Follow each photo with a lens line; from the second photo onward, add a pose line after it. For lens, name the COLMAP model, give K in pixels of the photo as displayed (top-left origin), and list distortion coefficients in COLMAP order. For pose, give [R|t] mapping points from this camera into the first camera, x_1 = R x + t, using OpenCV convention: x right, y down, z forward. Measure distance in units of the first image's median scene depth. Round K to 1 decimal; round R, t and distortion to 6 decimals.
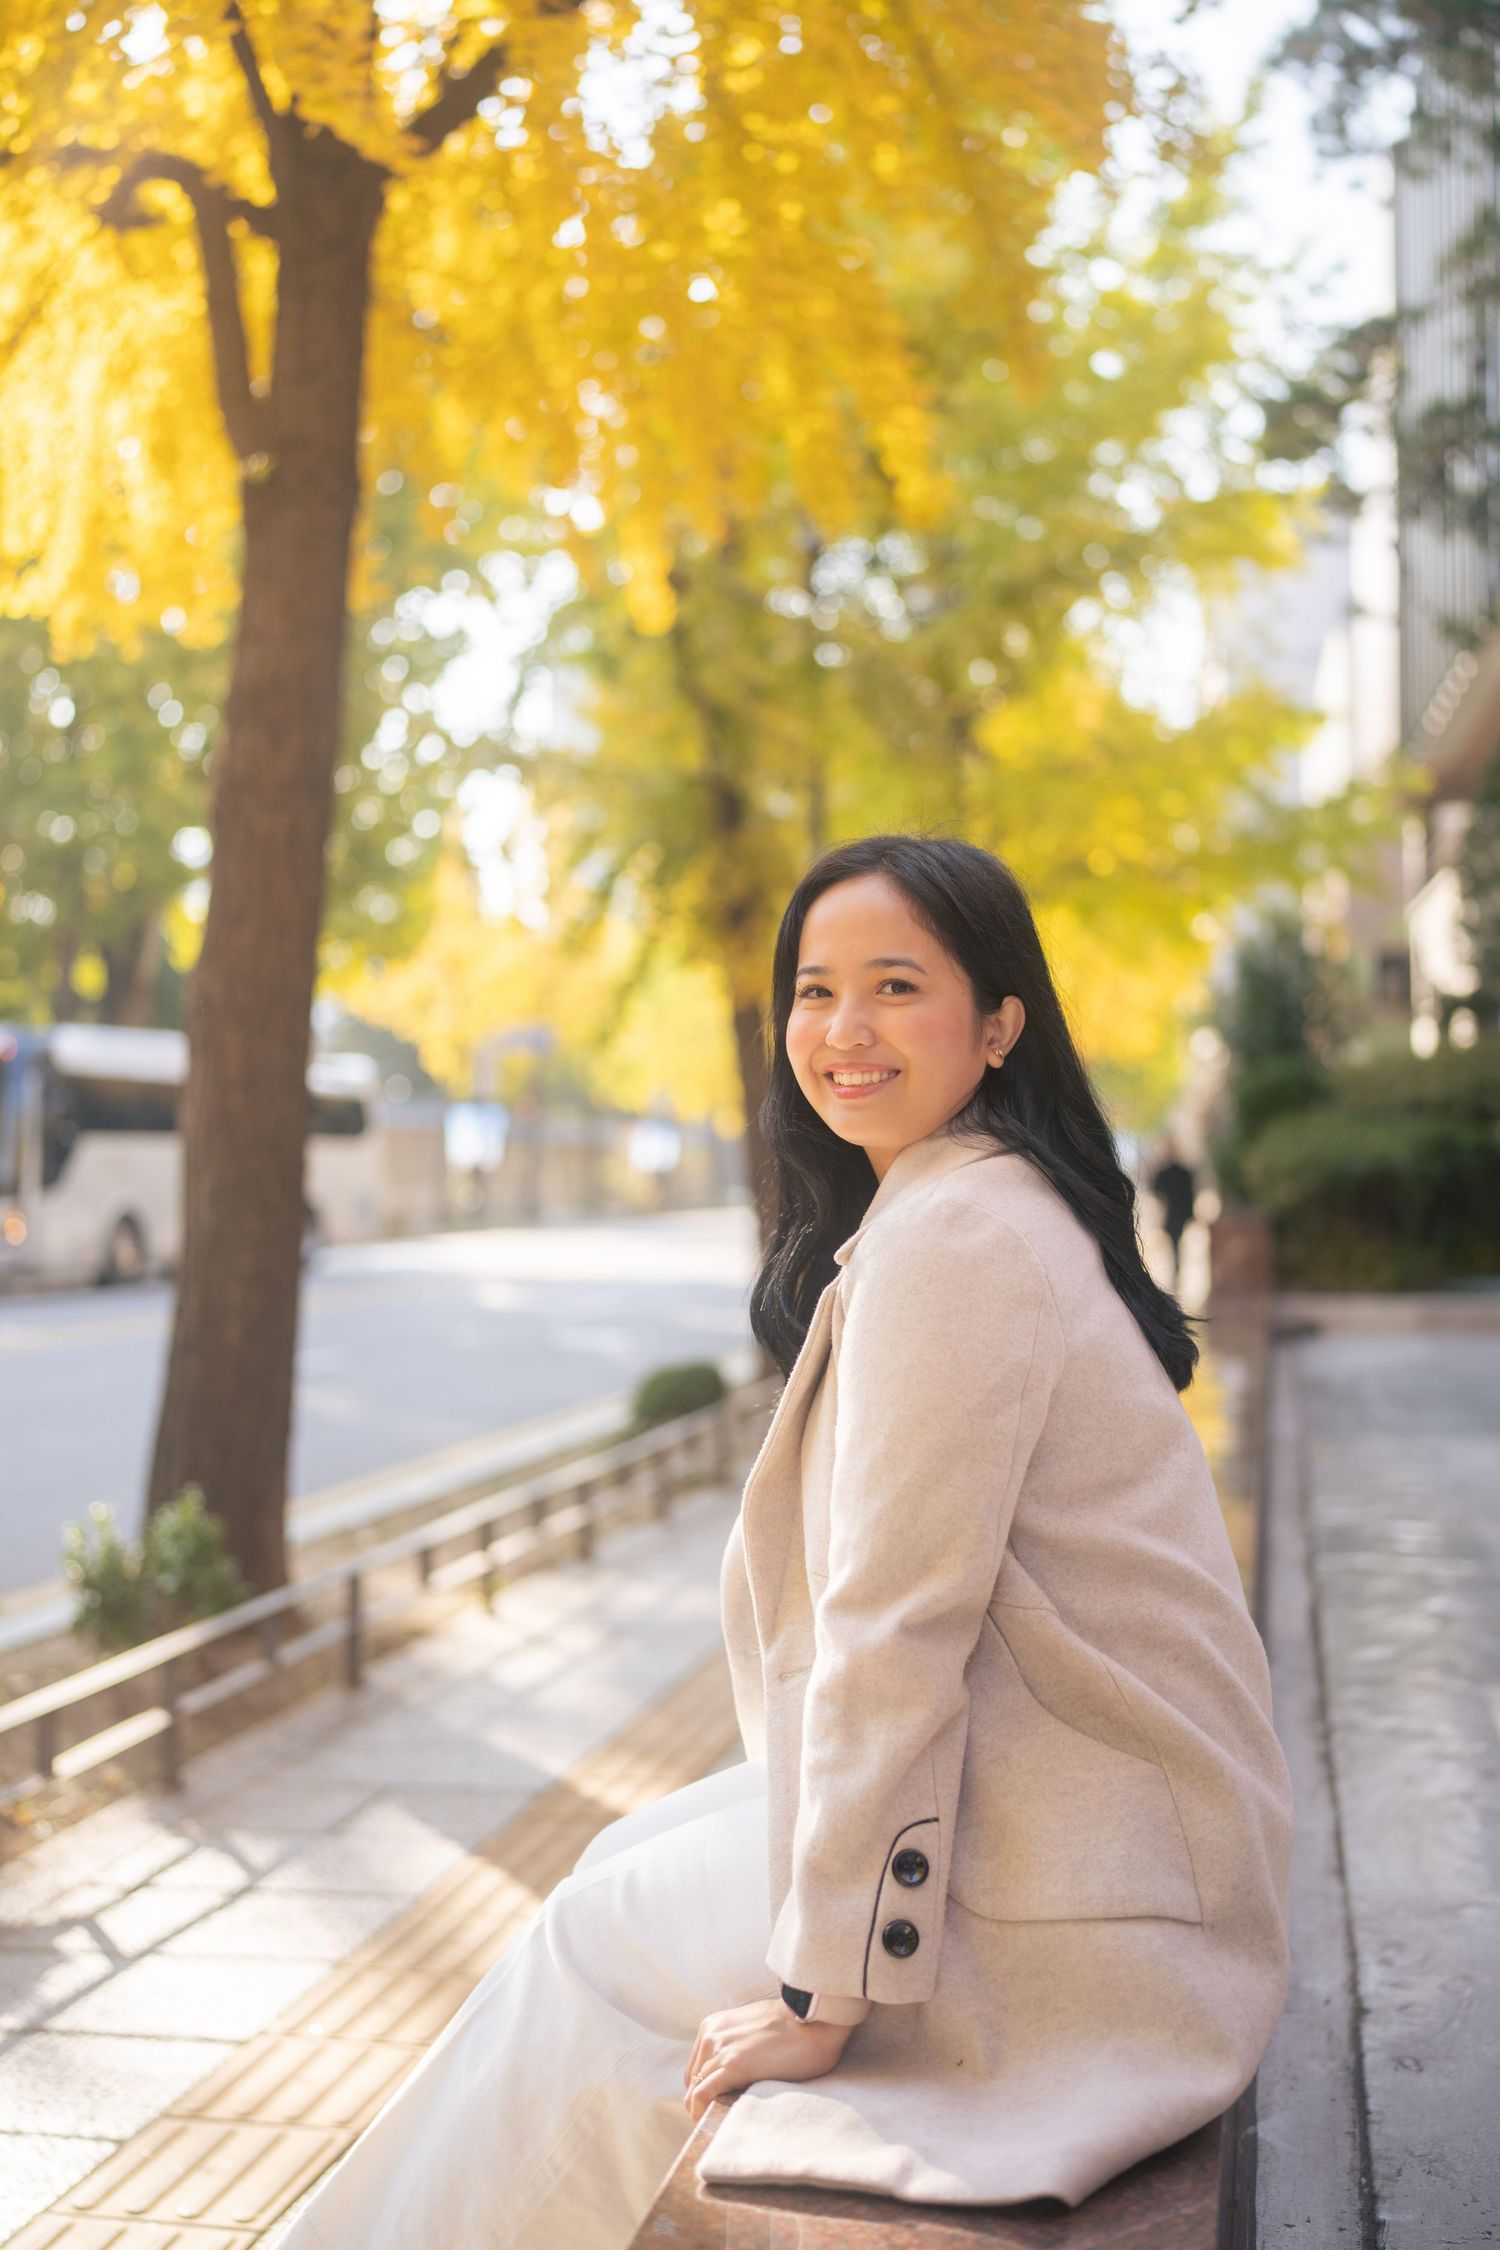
lens RADIAL K [[2188.4, 0, 750.0], [0, 2188.4, 1125.0], [0, 0, 1]] dist [-0.004347, 0.012335]
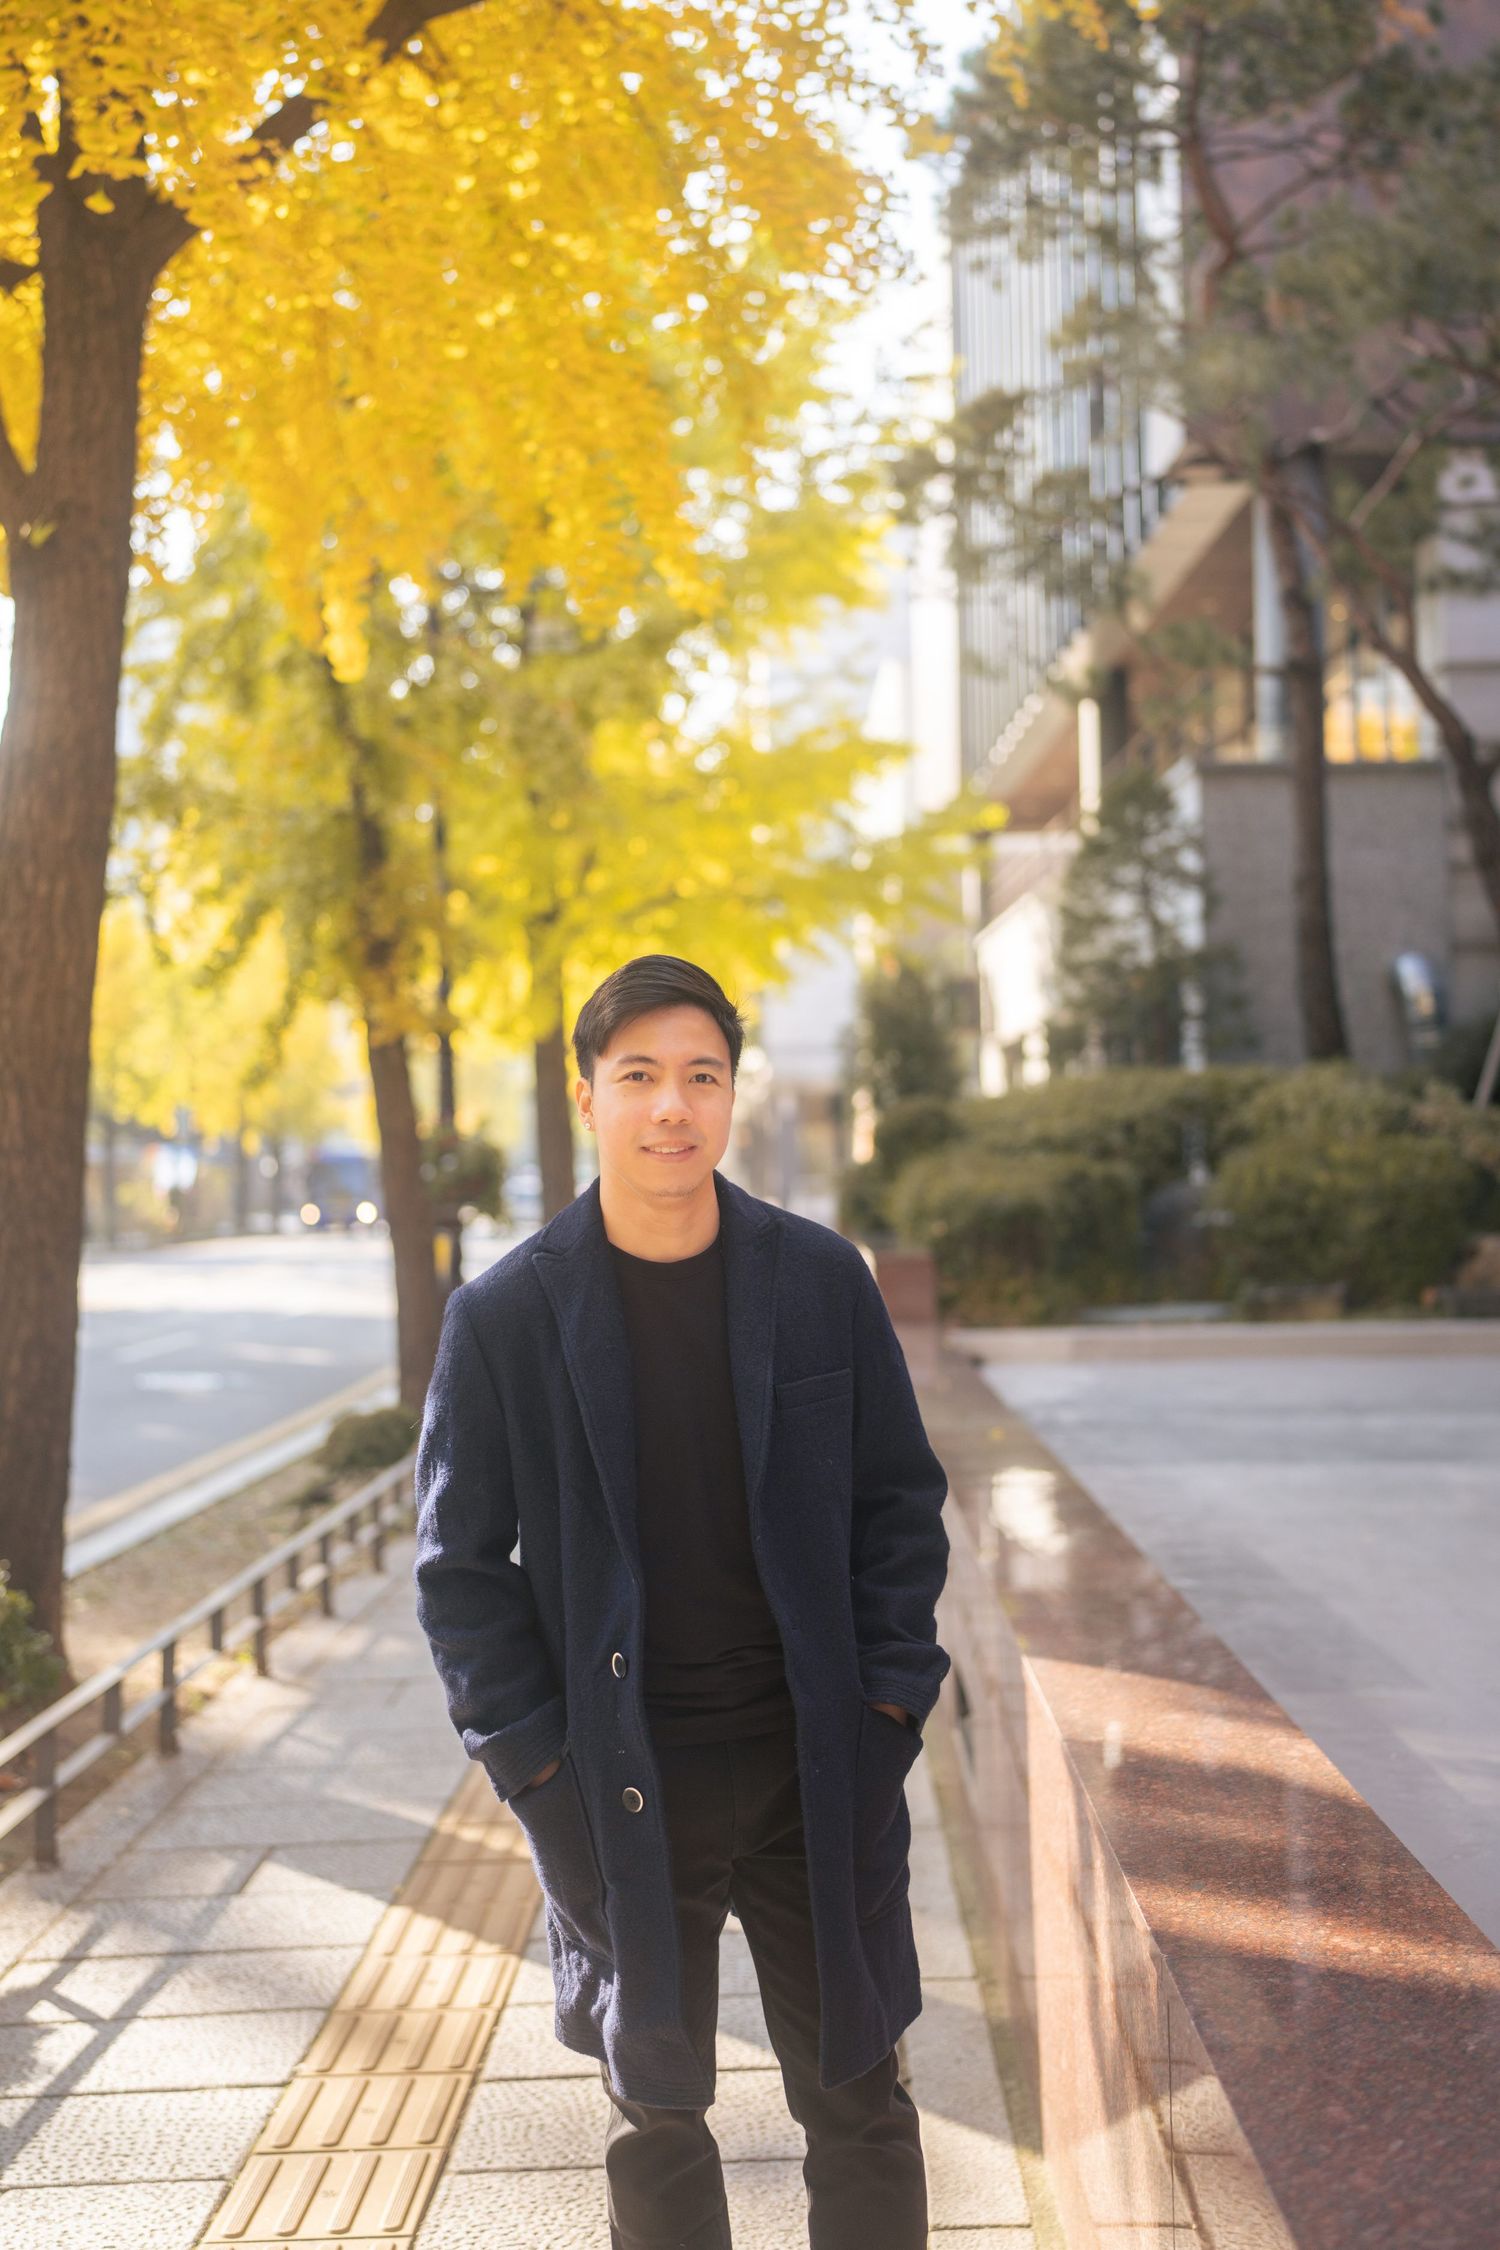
lens RADIAL K [[2284.8, 0, 739.2], [0, 2284.8, 1096.9], [0, 0, 1]] dist [-0.006186, 0.006523]
pose [[0.977272, -0.002538, 0.211976, -0.104020], [0.006345, 0.999831, -0.017279, -0.018052], [-0.211896, 0.018231, 0.977122, -0.061251]]
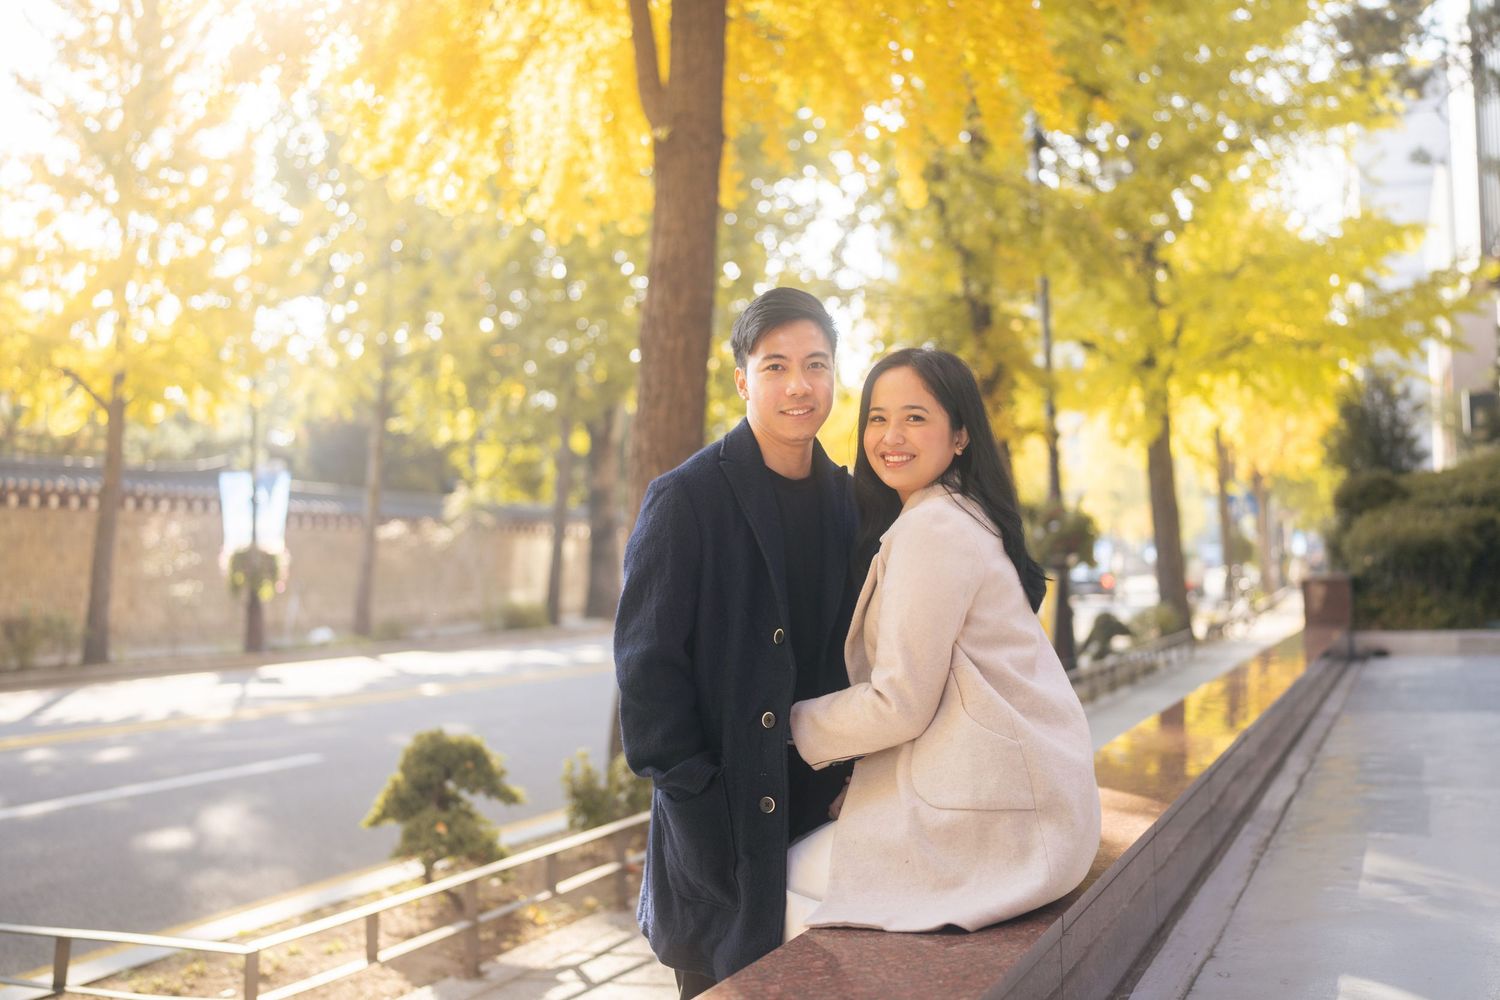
lens RADIAL K [[1523.2, 0, 750.0], [0, 1523.2, 500.0], [0, 0, 1]] dist [-0.006186, 0.006523]
pose [[0.982727, -0.026870, -0.183101, 0.036518], [0.022593, 0.999422, -0.025402, 0.009142], [0.183677, 0.020826, 0.982766, -0.097905]]
